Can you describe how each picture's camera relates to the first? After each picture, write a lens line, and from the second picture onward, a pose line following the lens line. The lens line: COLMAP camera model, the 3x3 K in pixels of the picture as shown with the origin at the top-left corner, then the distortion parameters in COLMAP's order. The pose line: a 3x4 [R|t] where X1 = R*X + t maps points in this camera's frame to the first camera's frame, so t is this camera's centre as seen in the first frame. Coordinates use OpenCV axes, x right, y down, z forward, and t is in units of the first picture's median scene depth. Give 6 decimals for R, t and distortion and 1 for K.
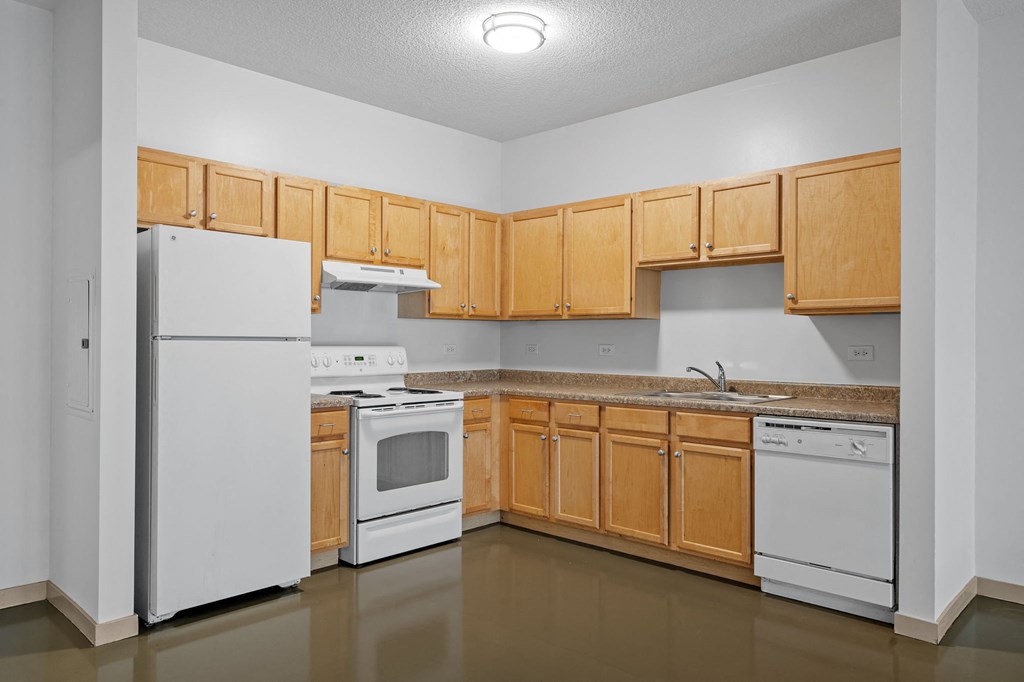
lens RADIAL K [[719.5, 0, 508.7], [0, 719.5, 341.3], [0, 0, 1]] dist [0.055767, -0.050492]
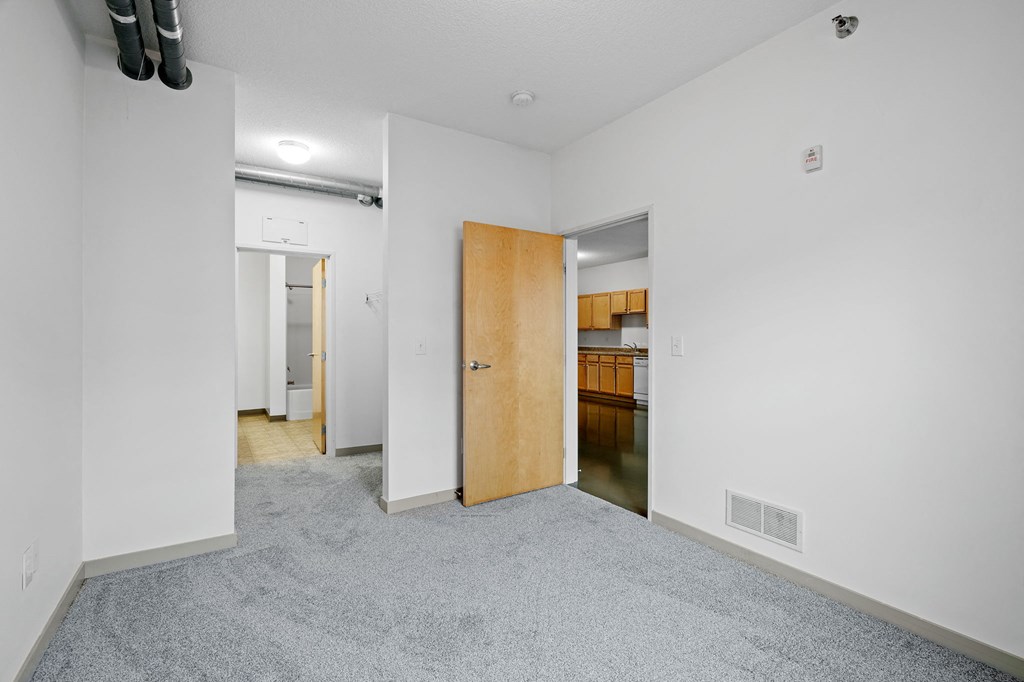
lens RADIAL K [[475.5, 0, 514.8], [0, 475.5, 339.0], [0, 0, 1]] dist [0.019041, 0.000102]
pose [[0.973834, -0.002184, -0.227248, 0.270290], [0.002248, 0.999997, 0.000025, 0.010283], [0.227248, -0.000536, 0.973837, -1.389934]]
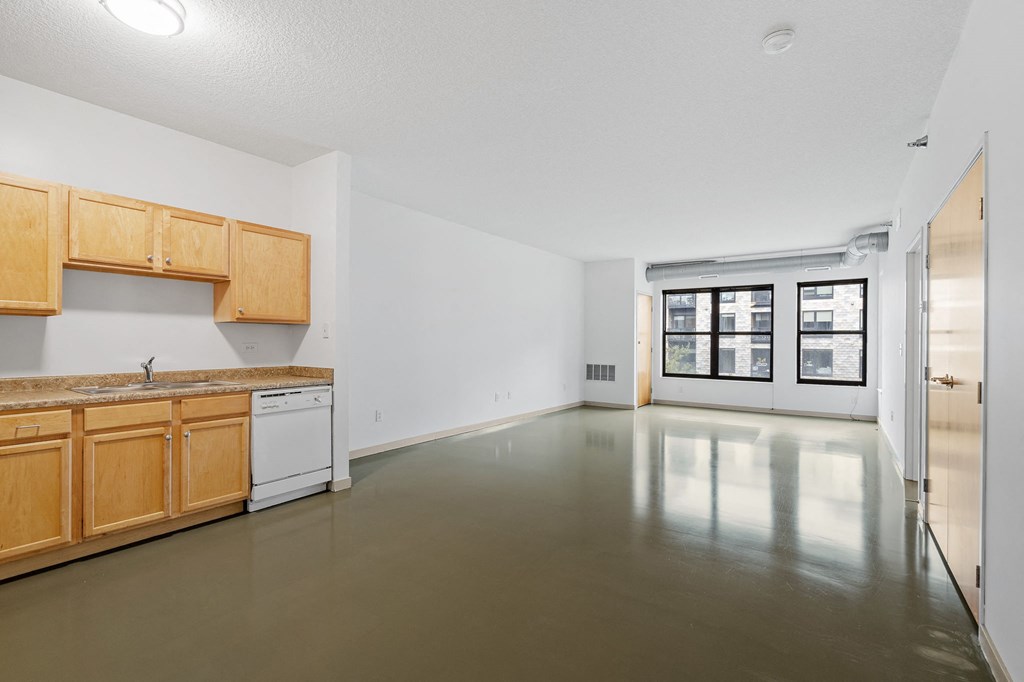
lens RADIAL K [[475.5, 0, 511.1], [0, 475.5, 342.3], [0, 0, 1]] dist [0.019041, 0.000102]
pose [[-0.147271, -0.005194, 0.989083, -0.616346], [-0.005284, 0.999976, 0.004464, -0.002973], [-0.989082, -0.004569, -0.147295, 0.570833]]
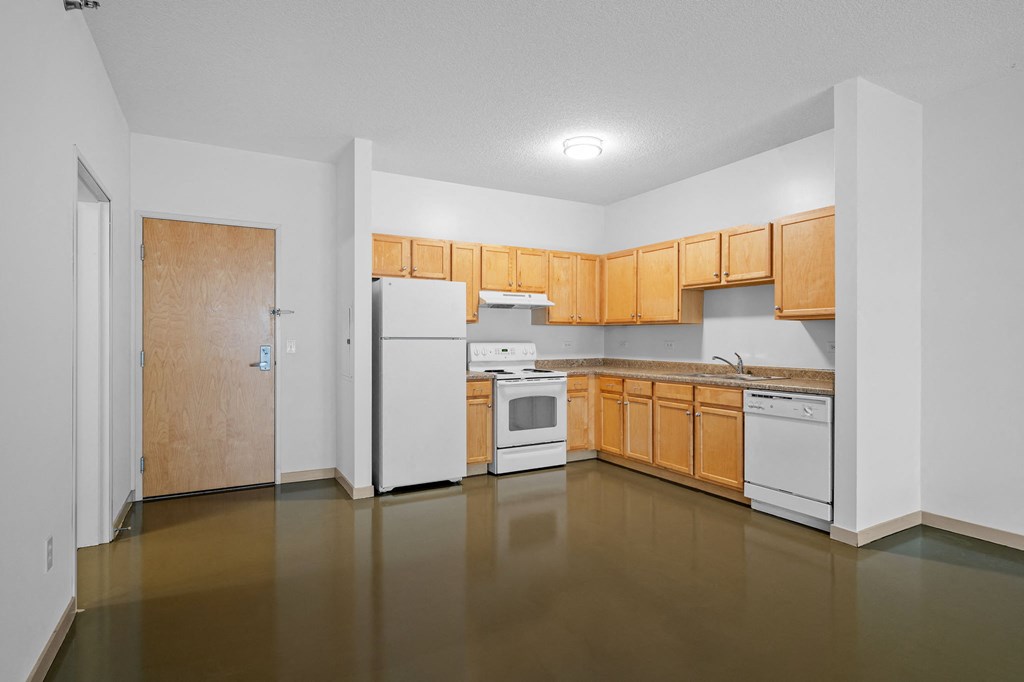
lens RADIAL K [[538.7, 0, 512.6], [0, 538.7, 341.6], [0, 0, 1]] dist [0.018940, 0.000612]
pose [[0.956967, -0.002444, -0.290188, 0.186607], [0.003619, 0.999987, 0.003513, 0.000175], [0.290176, -0.004412, 0.956963, -0.175558]]
